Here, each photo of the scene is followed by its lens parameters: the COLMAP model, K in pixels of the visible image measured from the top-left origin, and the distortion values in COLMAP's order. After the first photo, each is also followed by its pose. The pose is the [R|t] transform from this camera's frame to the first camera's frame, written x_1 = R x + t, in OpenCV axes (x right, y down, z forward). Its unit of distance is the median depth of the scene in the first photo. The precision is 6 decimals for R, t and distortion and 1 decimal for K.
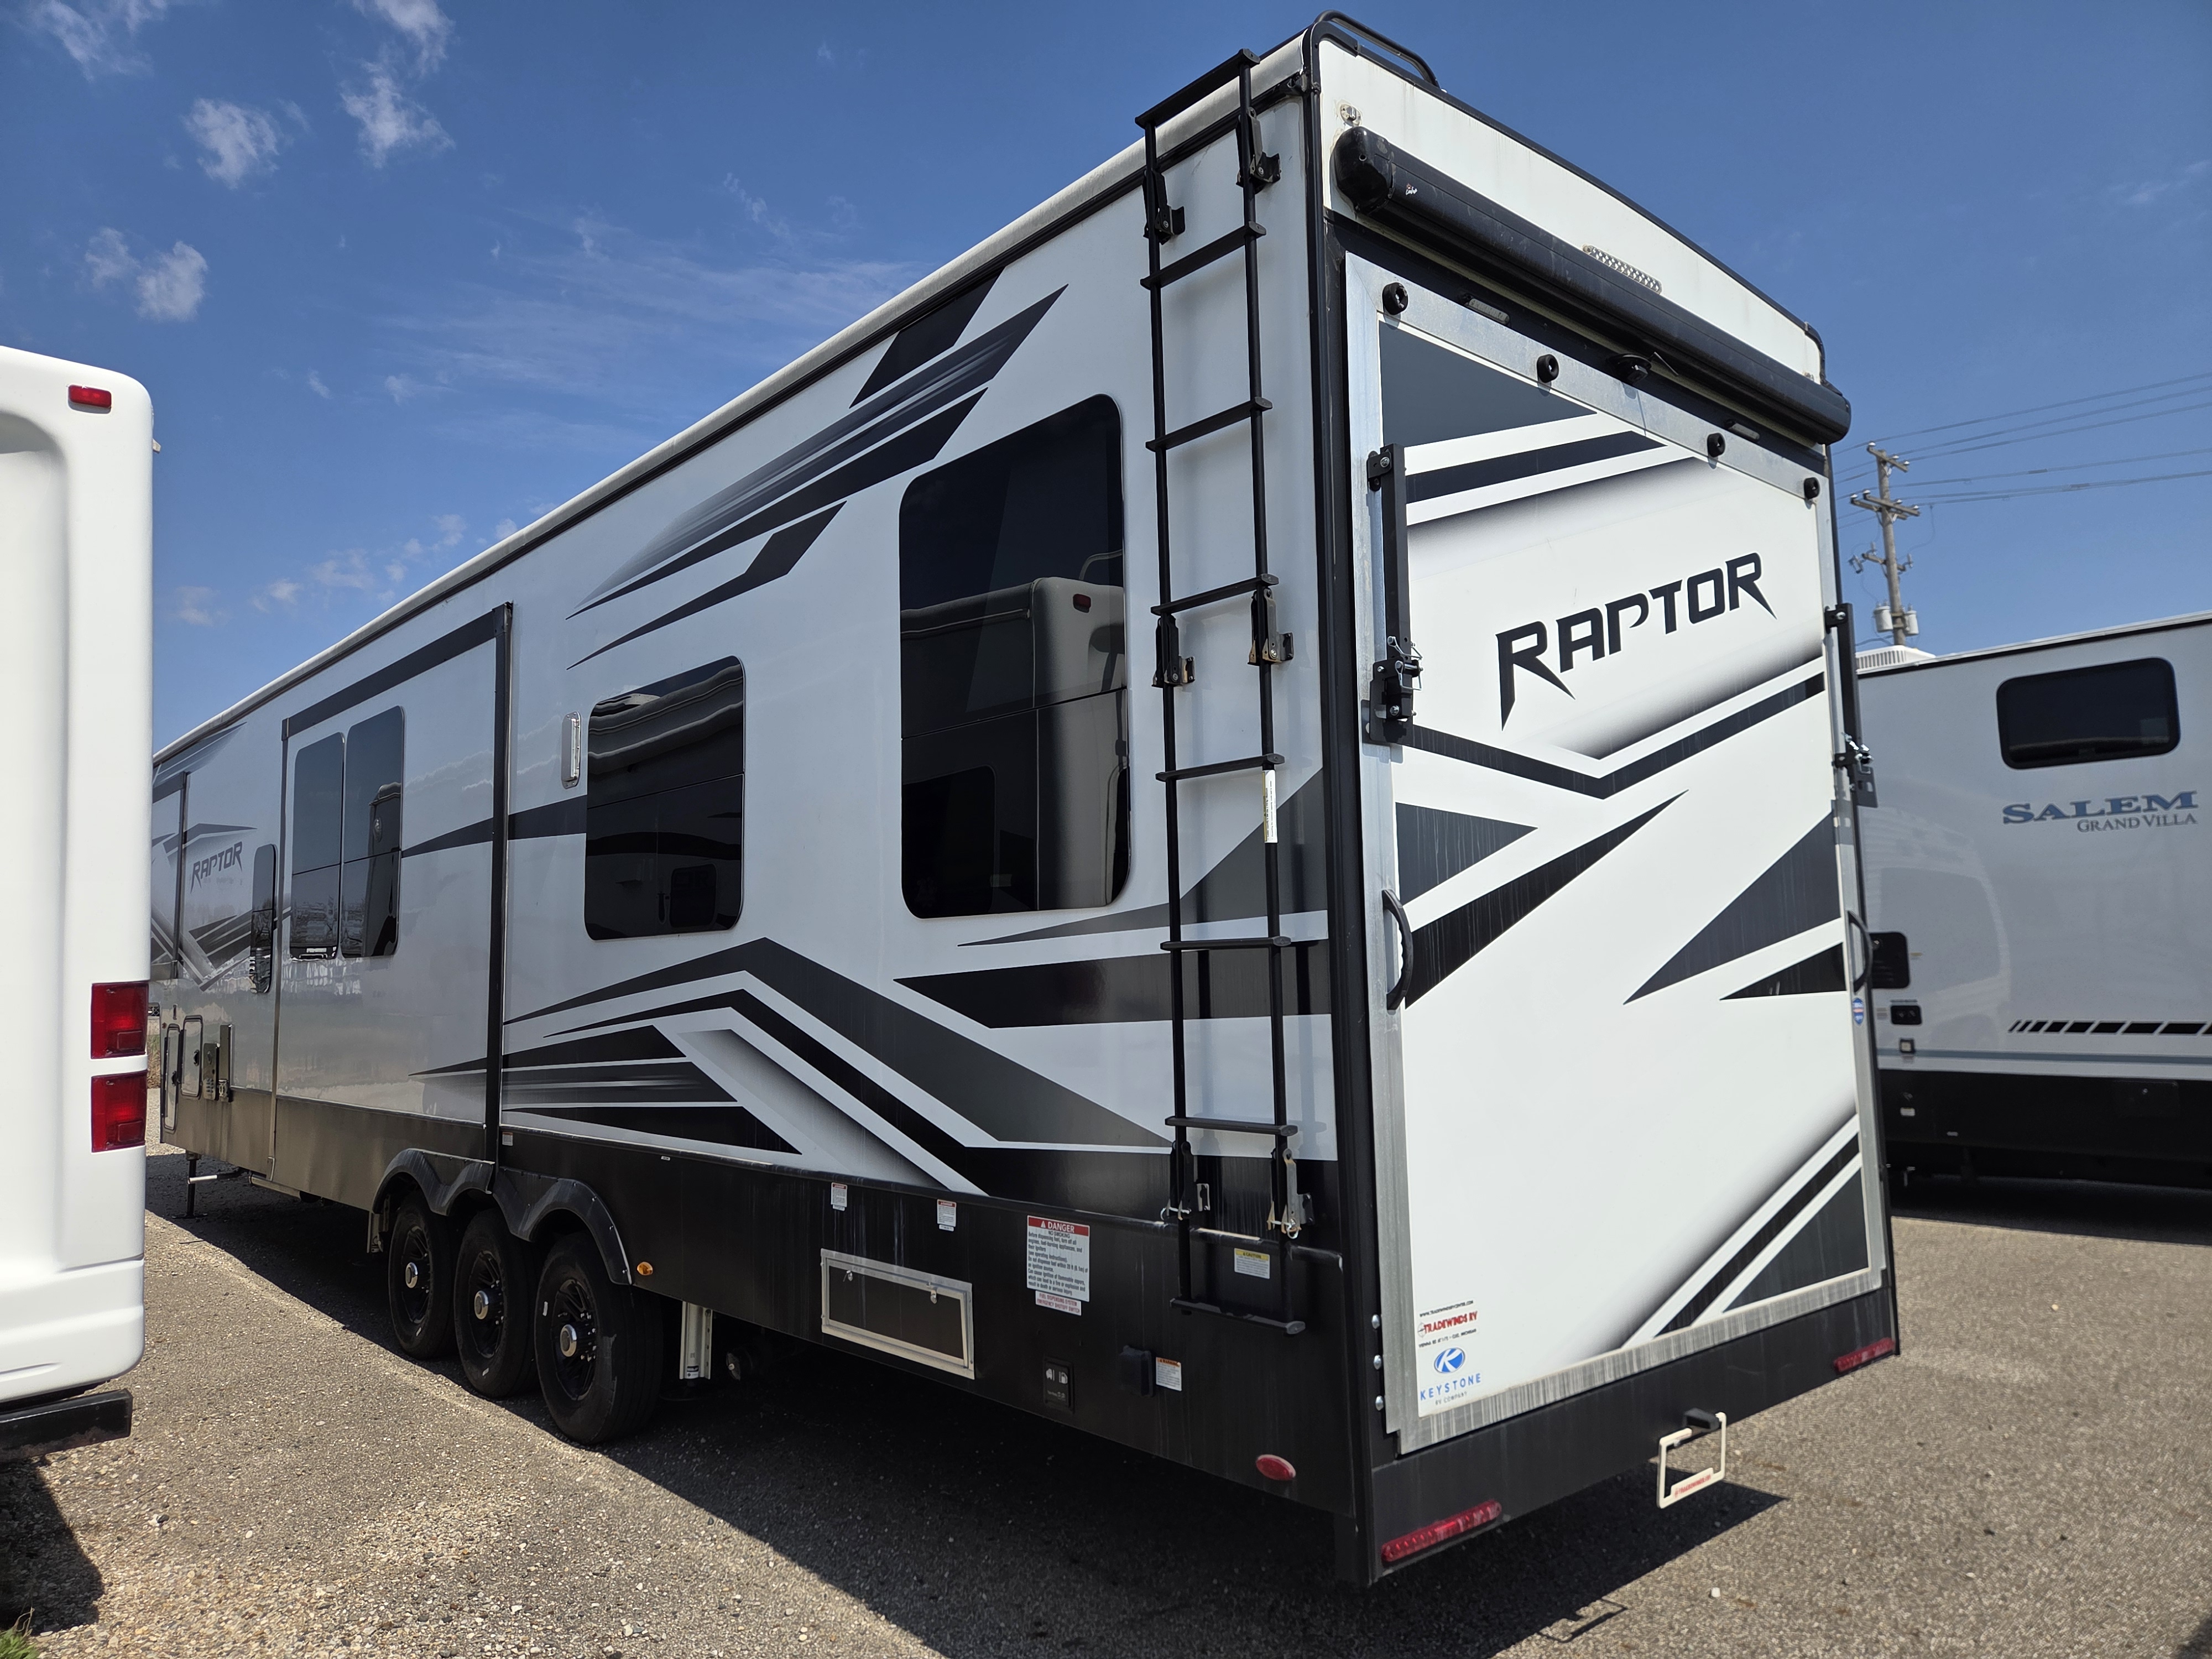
lens RADIAL K [[1467.3, 0, 1095.3], [0, 1467.3, 824.1], [0, 0, 1]] dist [0.070502, 0.000664]
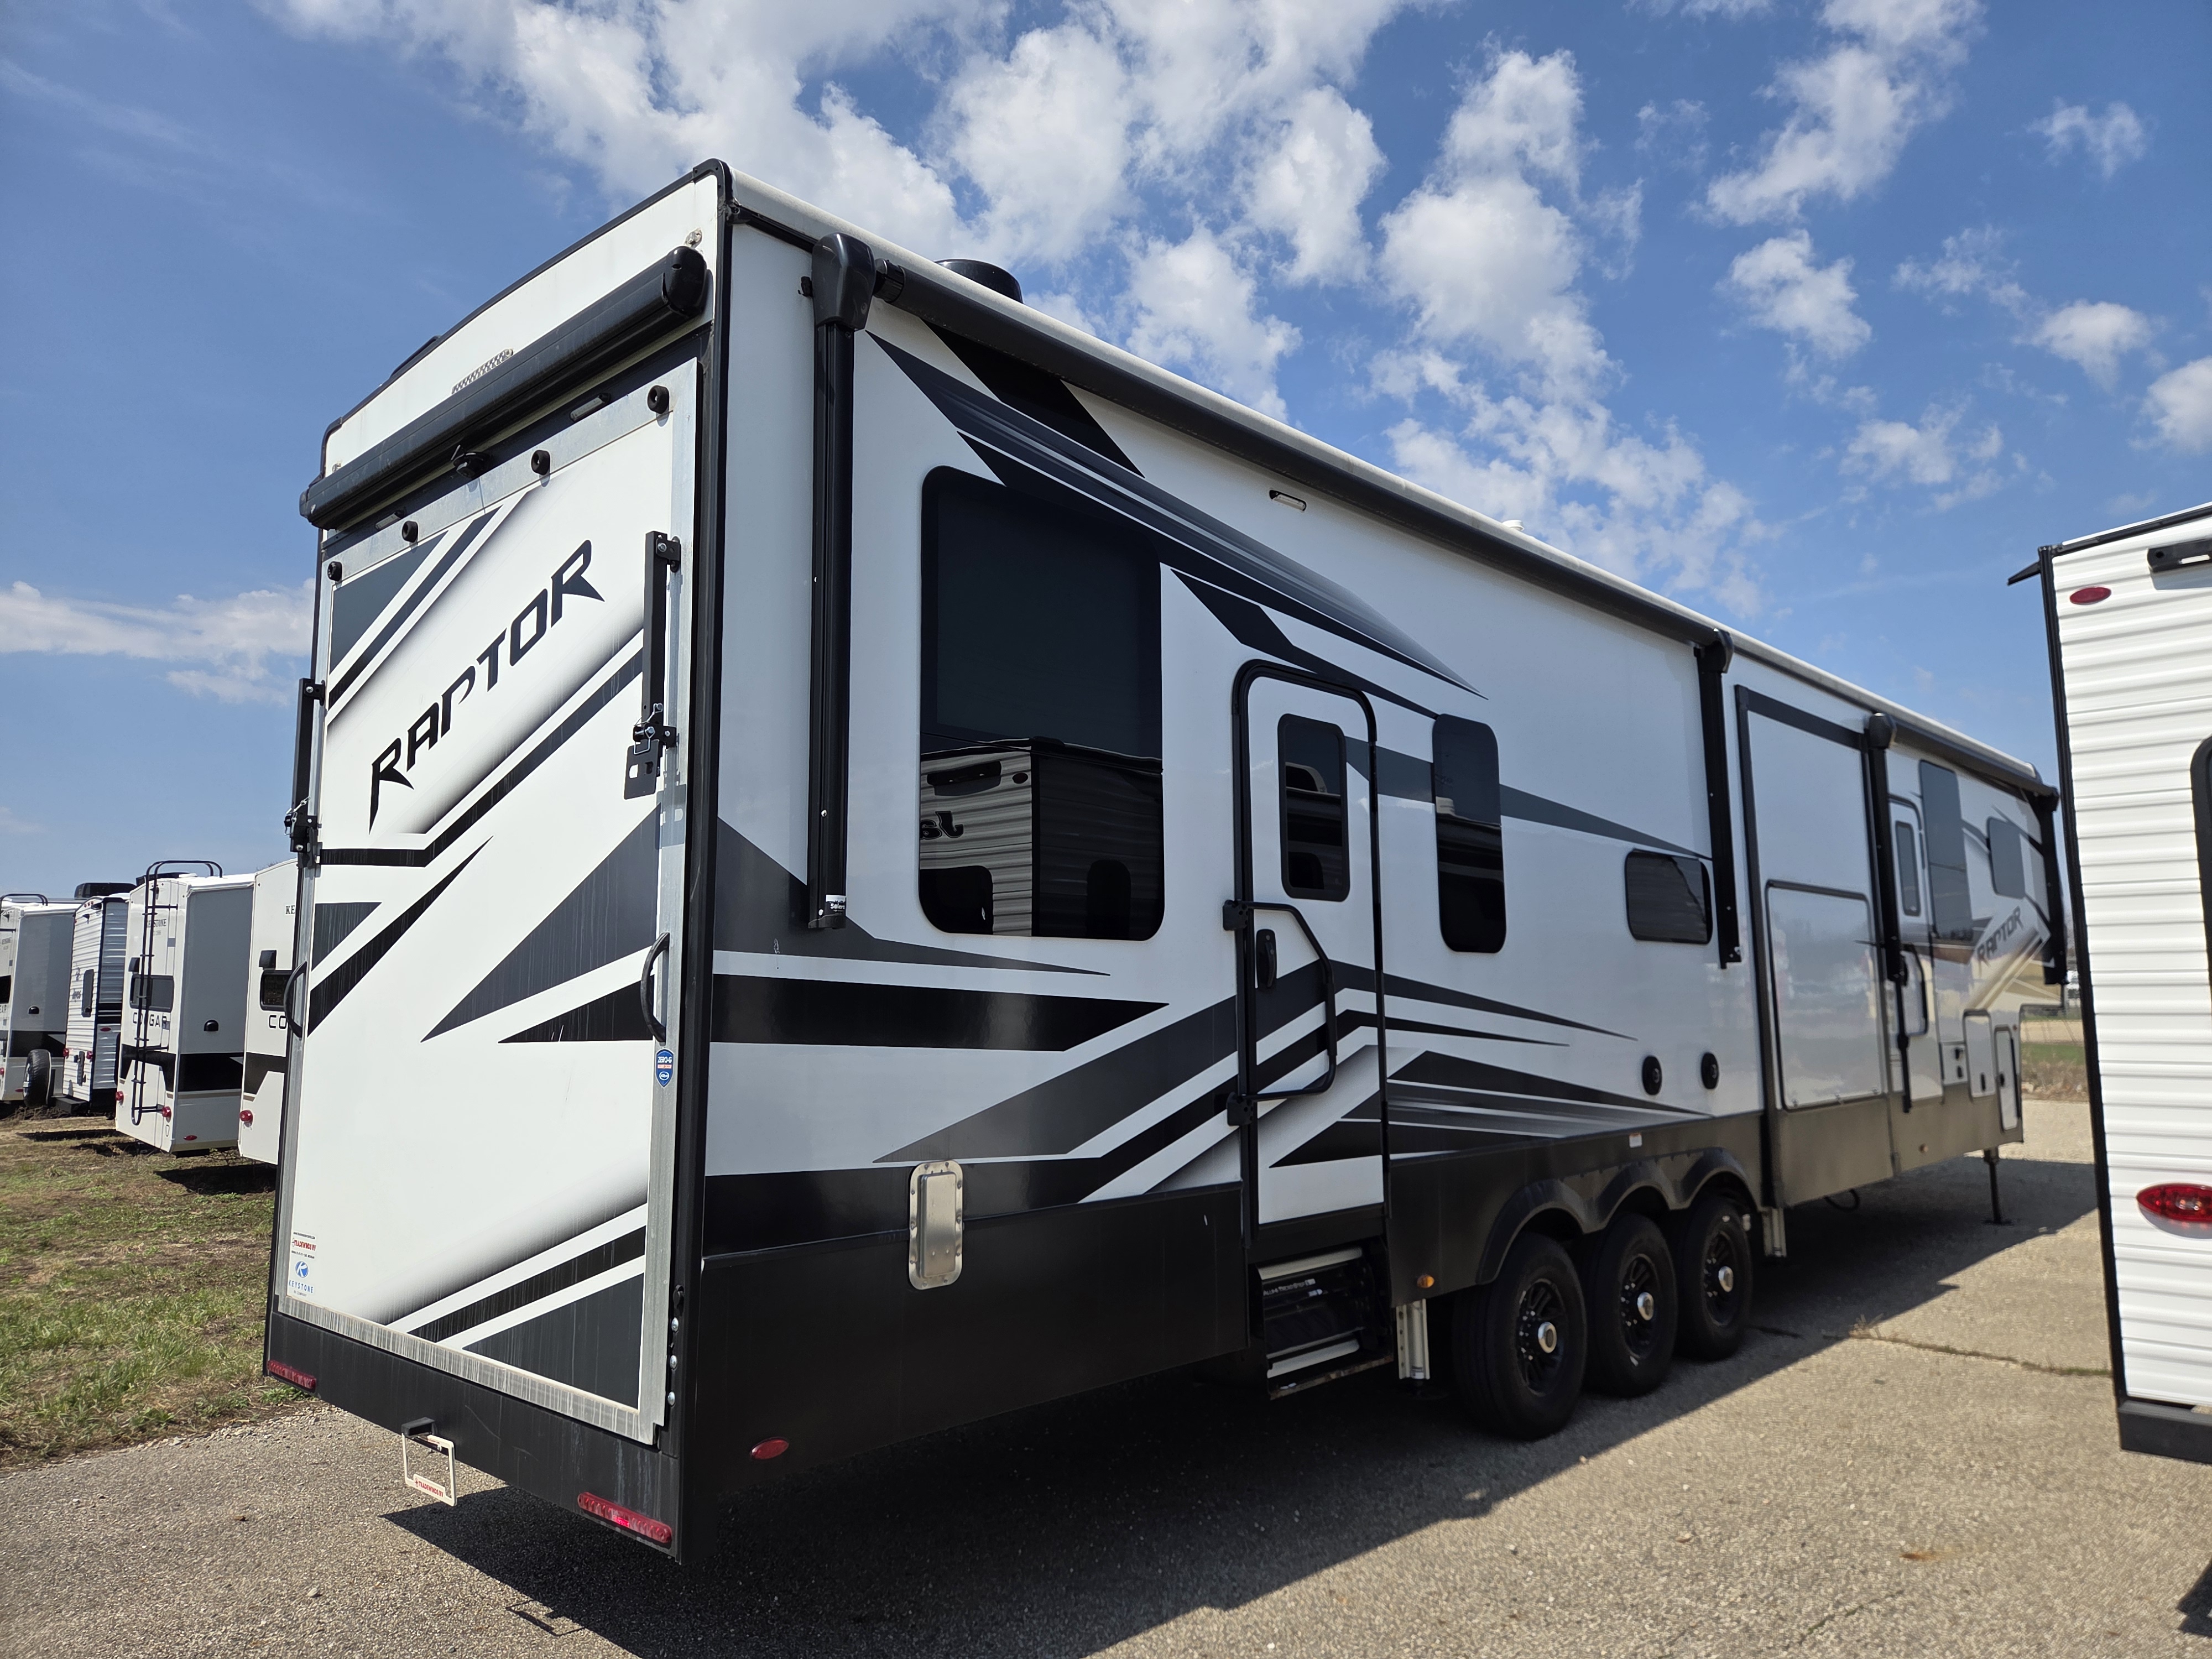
lens RADIAL K [[1467.3, 0, 1095.3], [0, 1467.3, 824.1], [0, 0, 1]] dist [0.070502, 0.000664]
pose [[0.085732, -0.105167, -0.990752, 1.526953], [0.107456, 0.989589, -0.095745, 0.117535], [0.990507, -0.098254, 0.096140, 1.381190]]
